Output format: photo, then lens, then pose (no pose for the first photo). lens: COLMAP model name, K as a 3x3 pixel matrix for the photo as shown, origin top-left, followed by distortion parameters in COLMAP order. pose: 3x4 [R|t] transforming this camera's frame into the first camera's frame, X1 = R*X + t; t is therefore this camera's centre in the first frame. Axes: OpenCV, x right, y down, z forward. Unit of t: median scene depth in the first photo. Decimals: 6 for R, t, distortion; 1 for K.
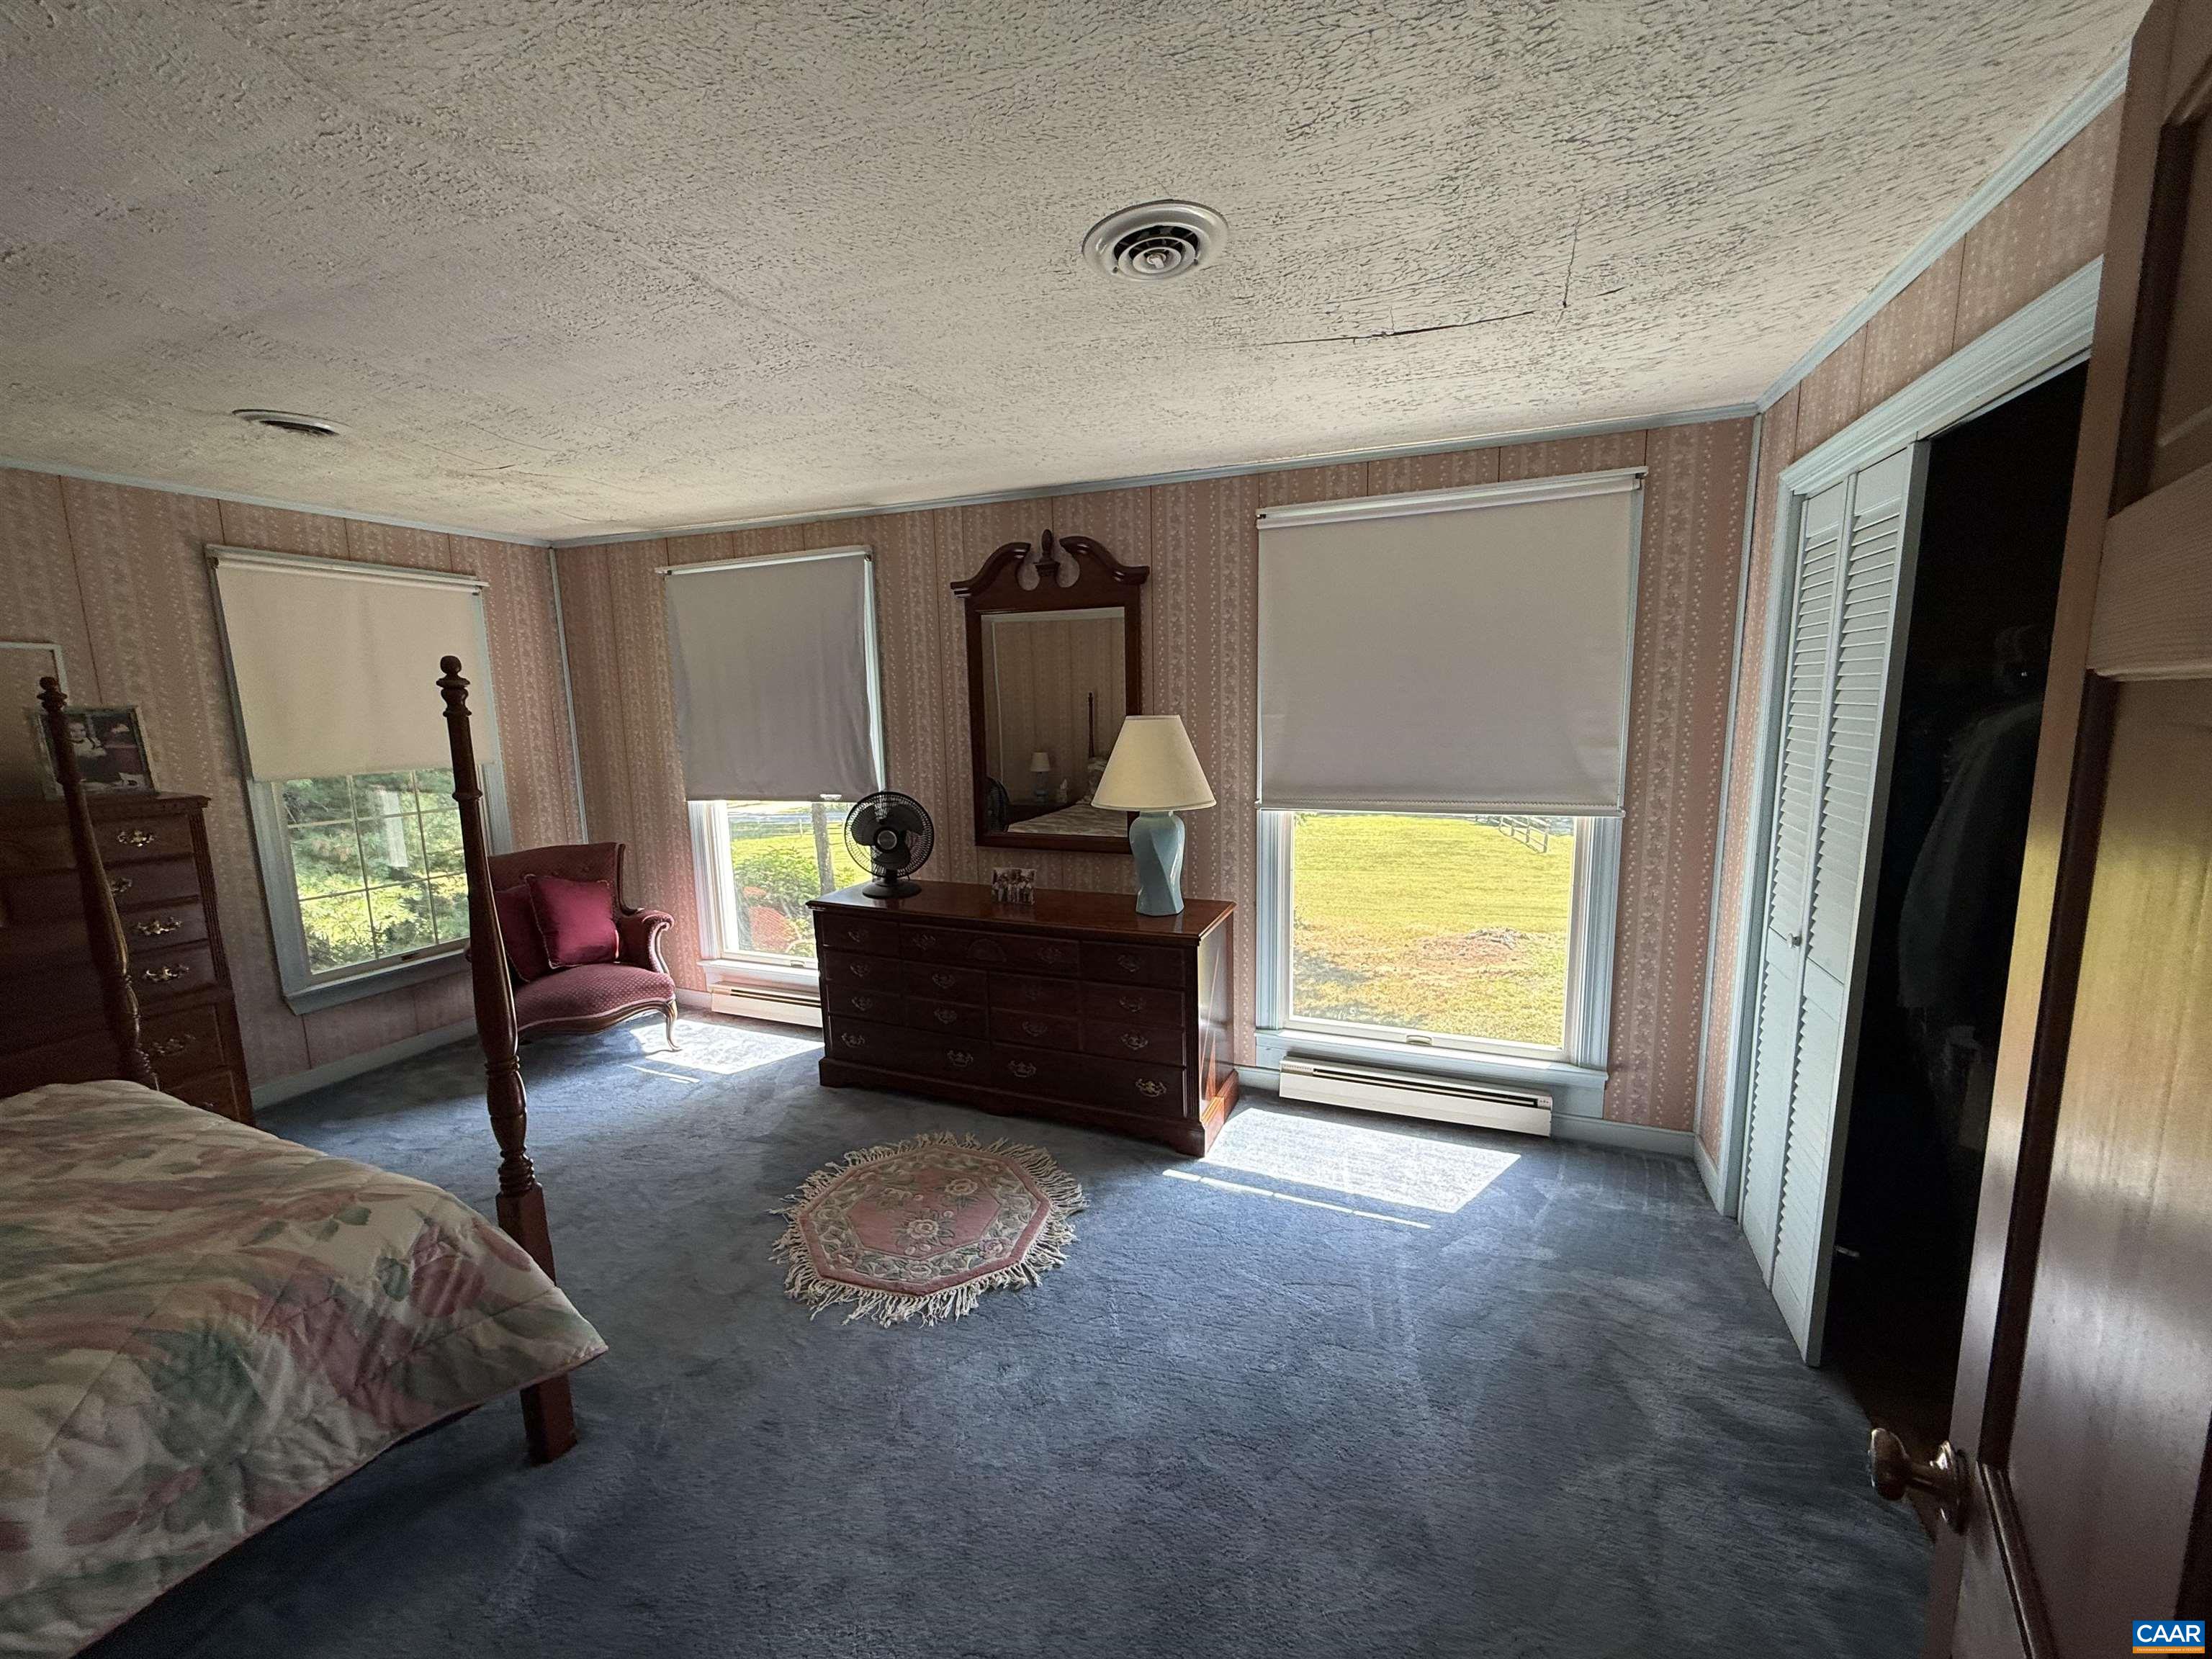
lens RADIAL K [[879.3, 0, 1106.0], [0, 879.3, 829.5], [0, 0, 1]] dist [0.000729, 0.000102]
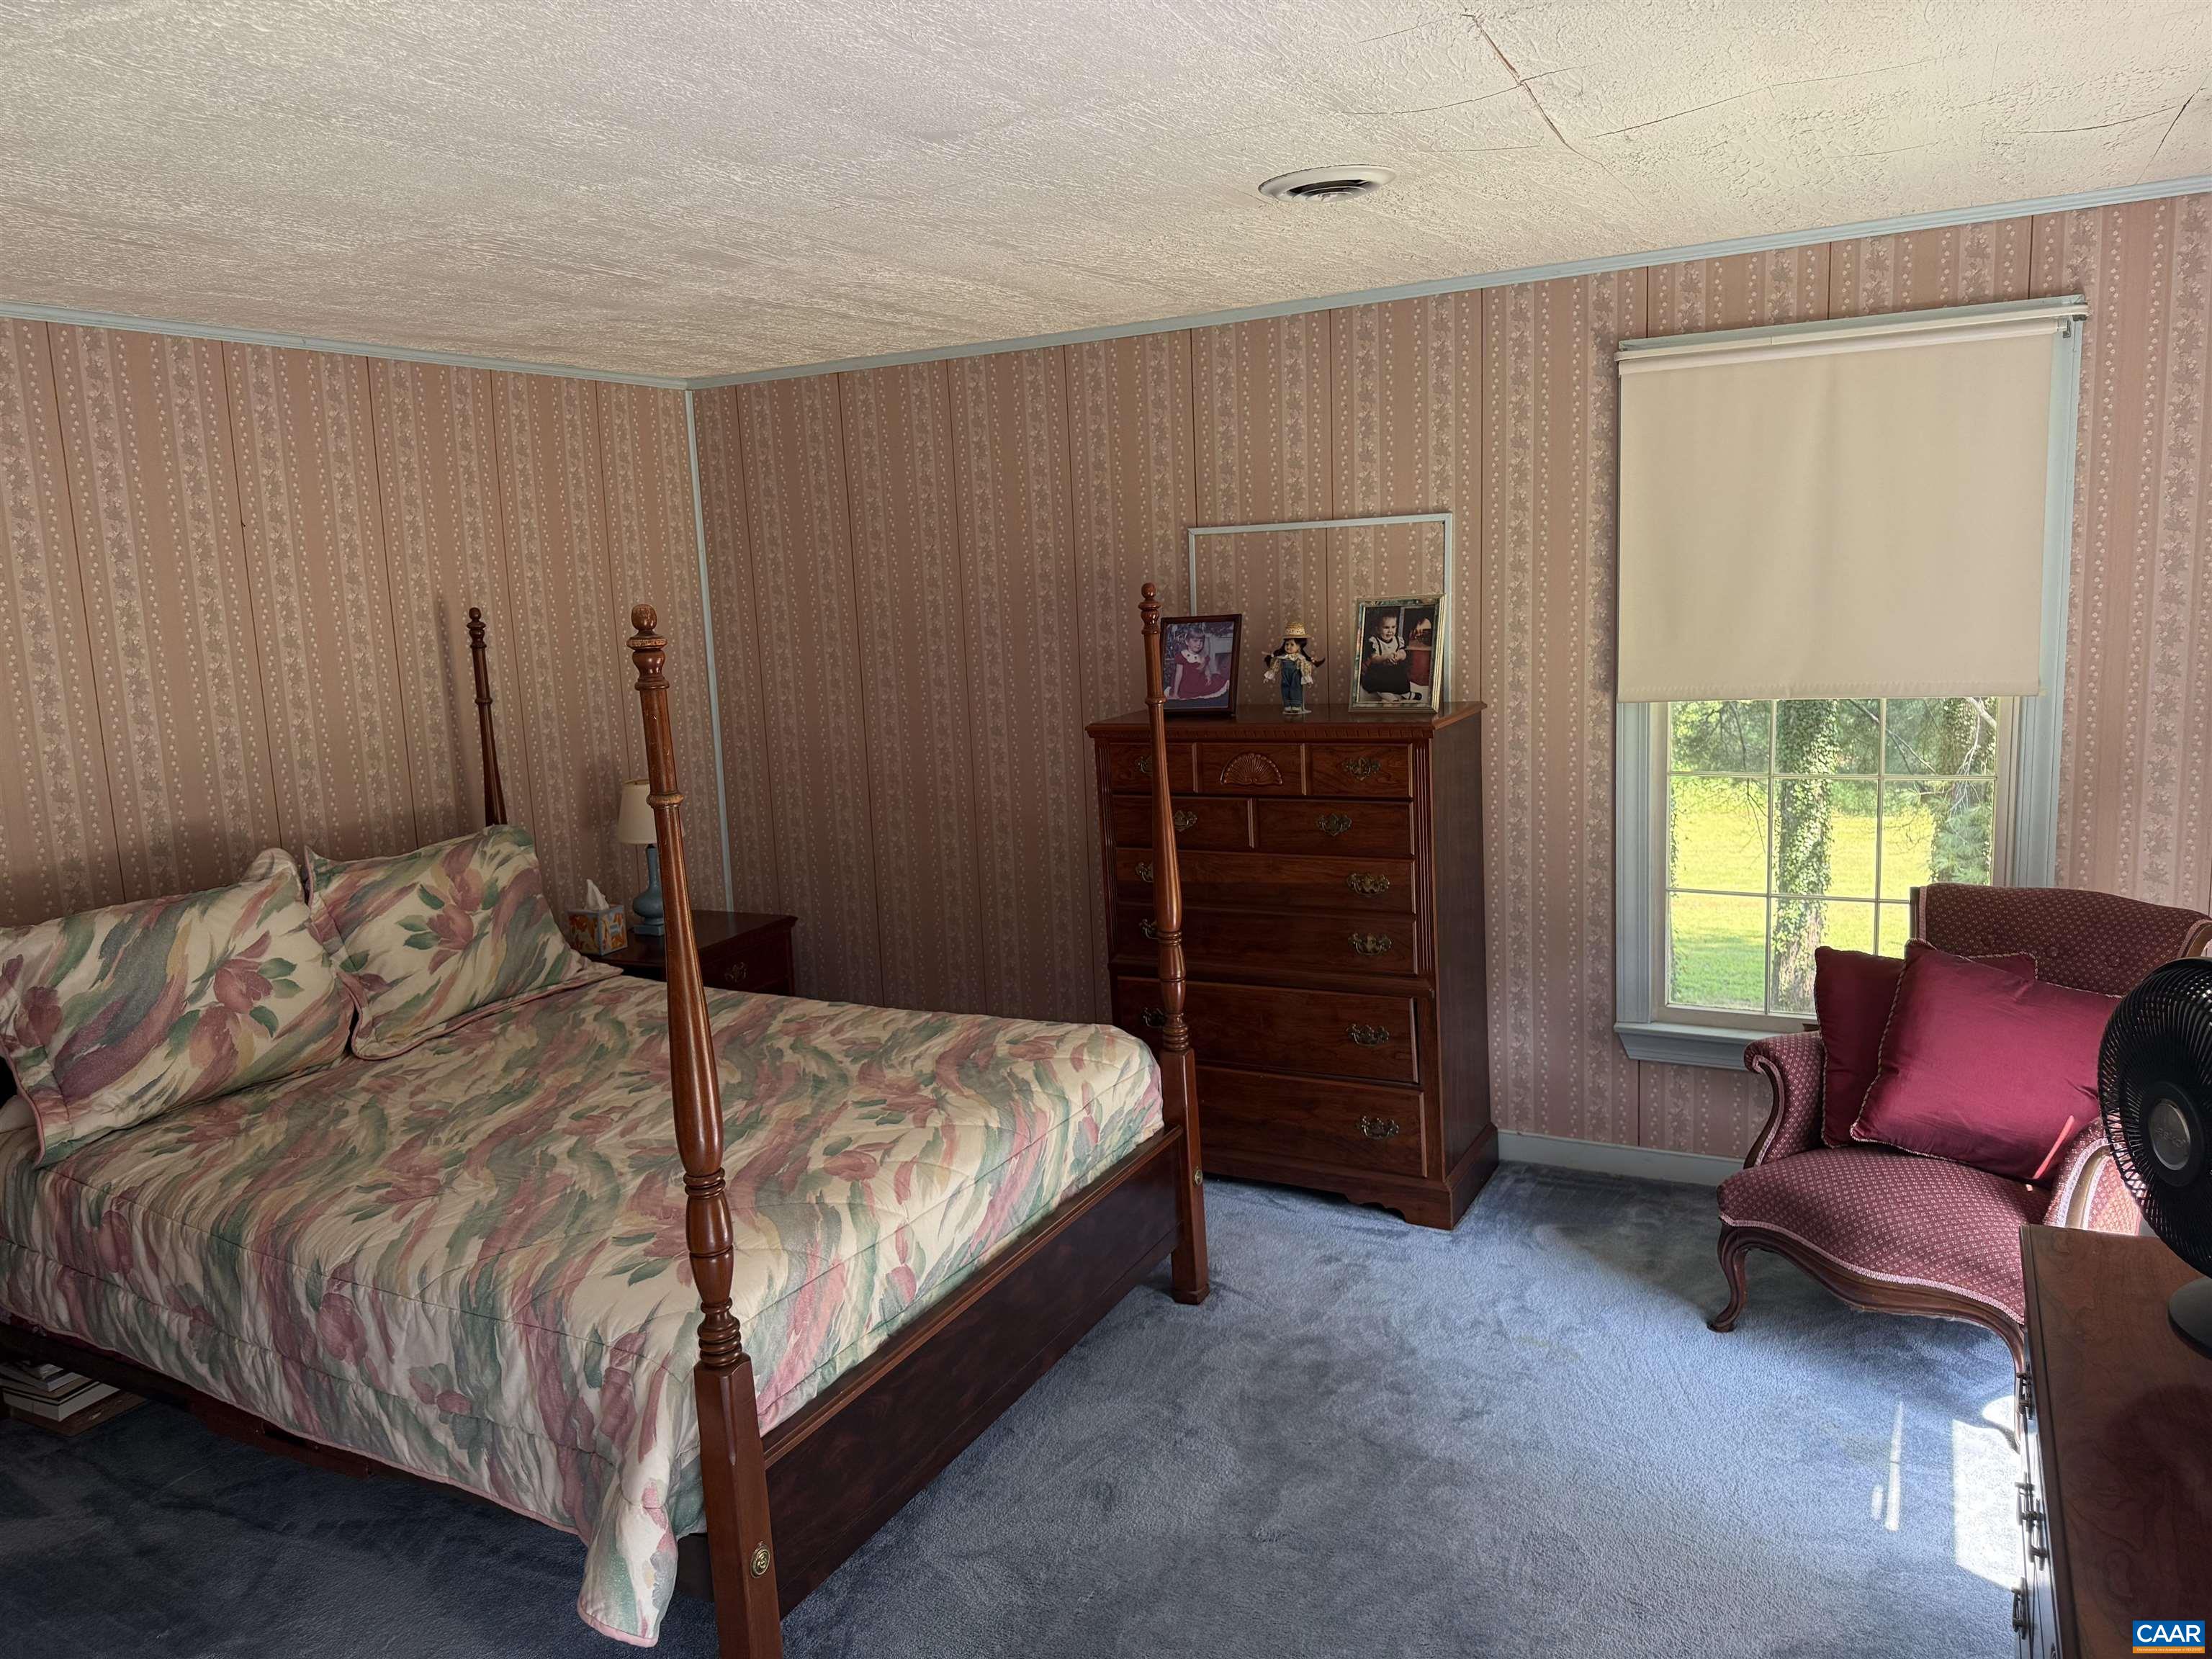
lens RADIAL K [[1500.4, 0, 1106.0], [0, 1500.4, 829.5], [0, 0, 1]] dist [0.055127, -0.130612]
pose [[-0.099299, 0.166576, -0.981016, 0.244197], [-0.093462, 0.979969, 0.175859, -0.148047], [0.990659, 0.109151, -0.081741, 0.867889]]
